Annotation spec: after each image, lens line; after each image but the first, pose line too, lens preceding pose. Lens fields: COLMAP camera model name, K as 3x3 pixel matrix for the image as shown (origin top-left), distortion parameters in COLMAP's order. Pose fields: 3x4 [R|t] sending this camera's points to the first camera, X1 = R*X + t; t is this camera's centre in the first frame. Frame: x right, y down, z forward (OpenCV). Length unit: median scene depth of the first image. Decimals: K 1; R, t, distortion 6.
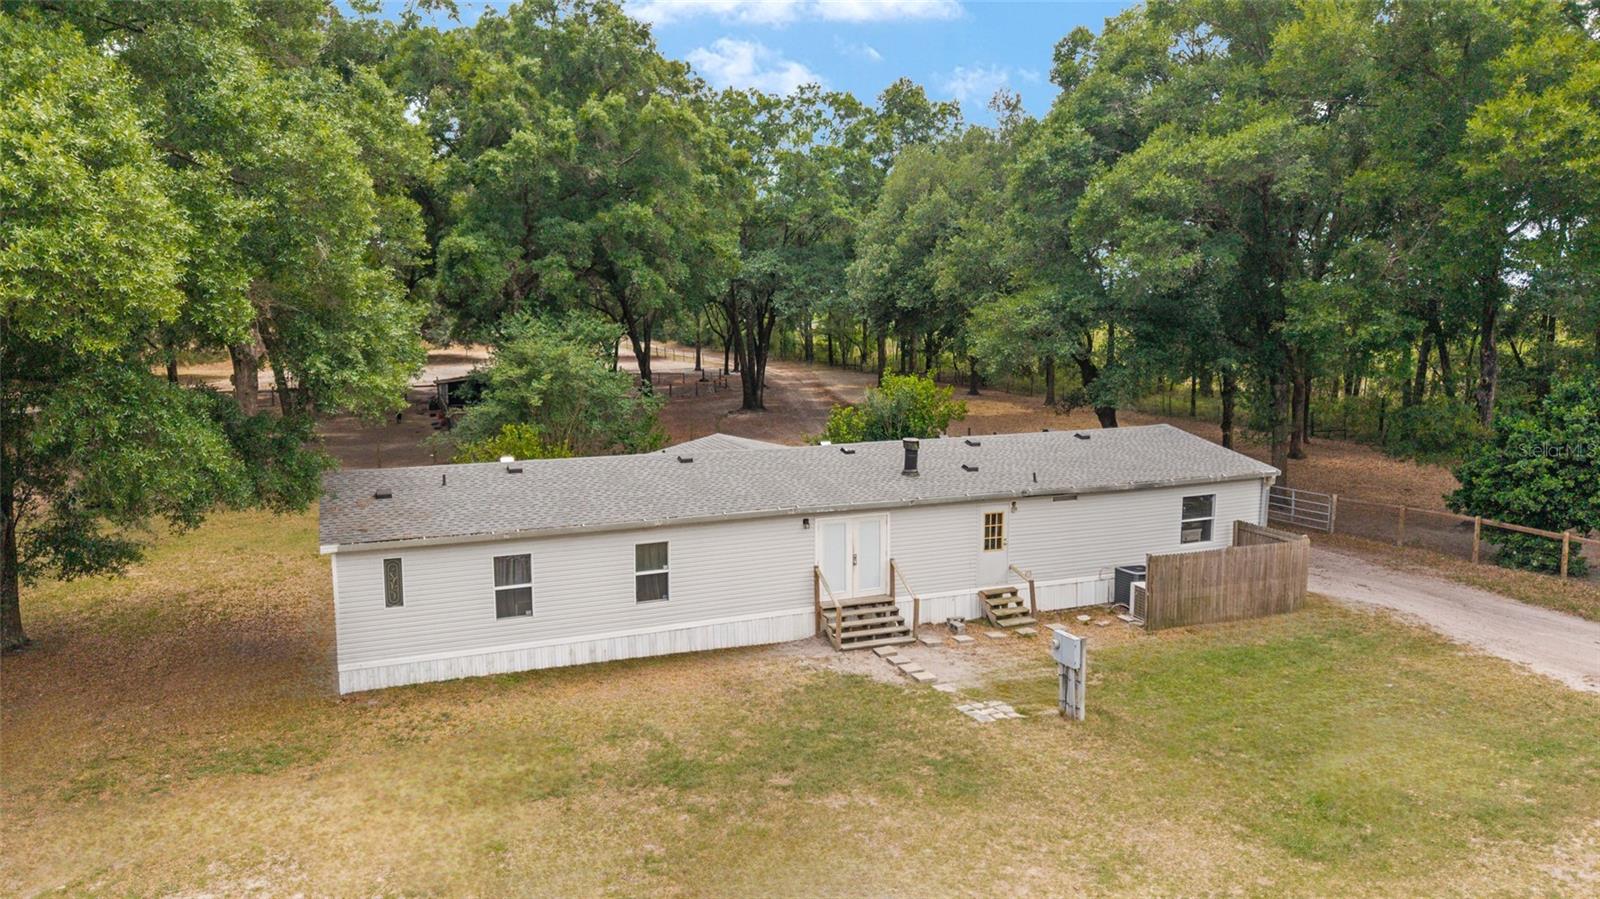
lens RADIAL K [[1065.4, 0, 790.8], [0, 1065.4, 449.9], [0, 0, 1]] dist [0.004582, 0.001475]
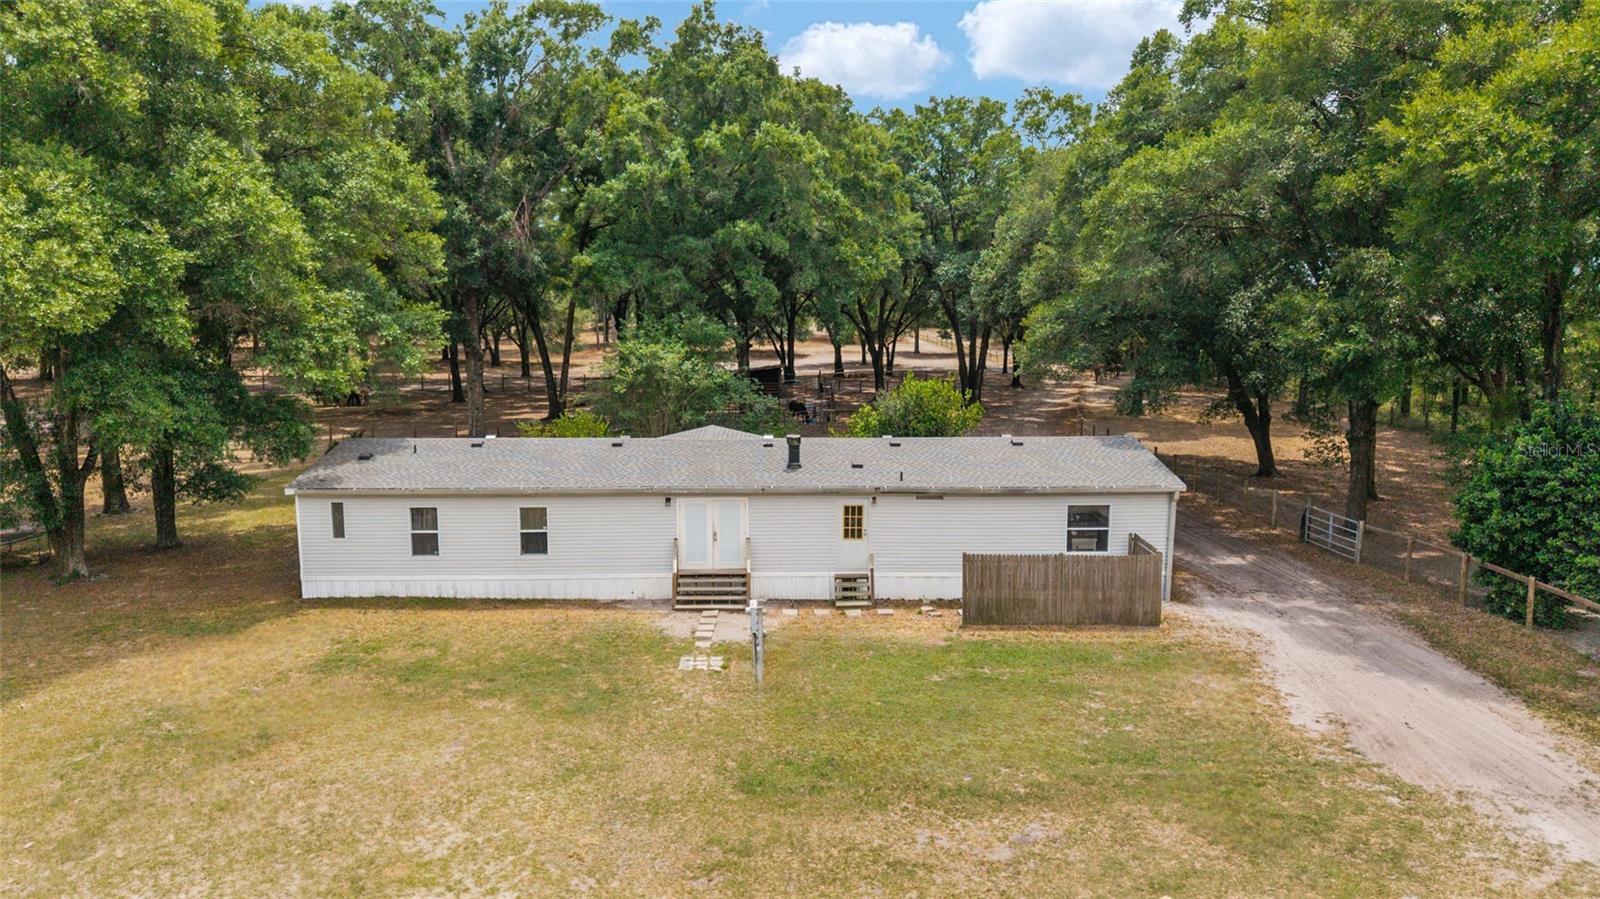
lens RADIAL K [[1063.8, 0, 800.0], [0, 1063.8, 449.5], [0, 0, 1]] dist [0.041547, -0.052160]
pose [[0.933593, 0.051176, -0.354661, 0.560123], [-0.050105, 0.998669, 0.012209, -0.010422], [0.354814, 0.006372, 0.934915, -0.057978]]
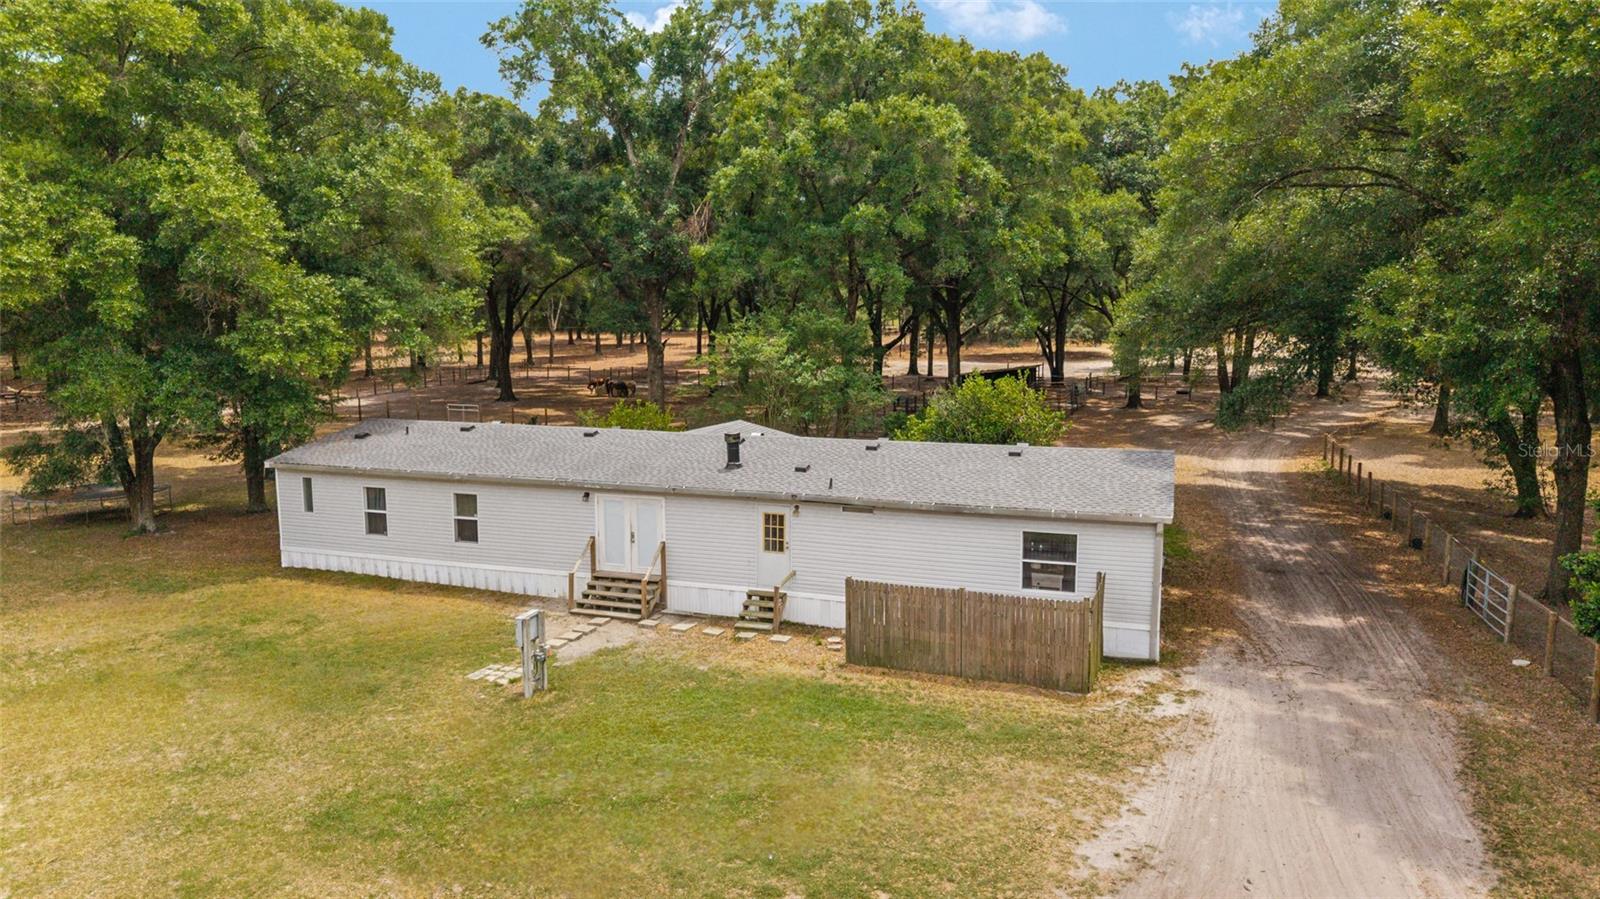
lens RADIAL K [[1063.8, 0, 800.0], [0, 1063.8, 449.5], [0, 0, 1]] dist [0.041547, -0.052160]
pose [[0.751121, 0.089605, -0.654055, 0.886450], [-0.089328, 0.995429, 0.033789, -0.035942], [0.654093, 0.033046, 0.755692, 0.298844]]
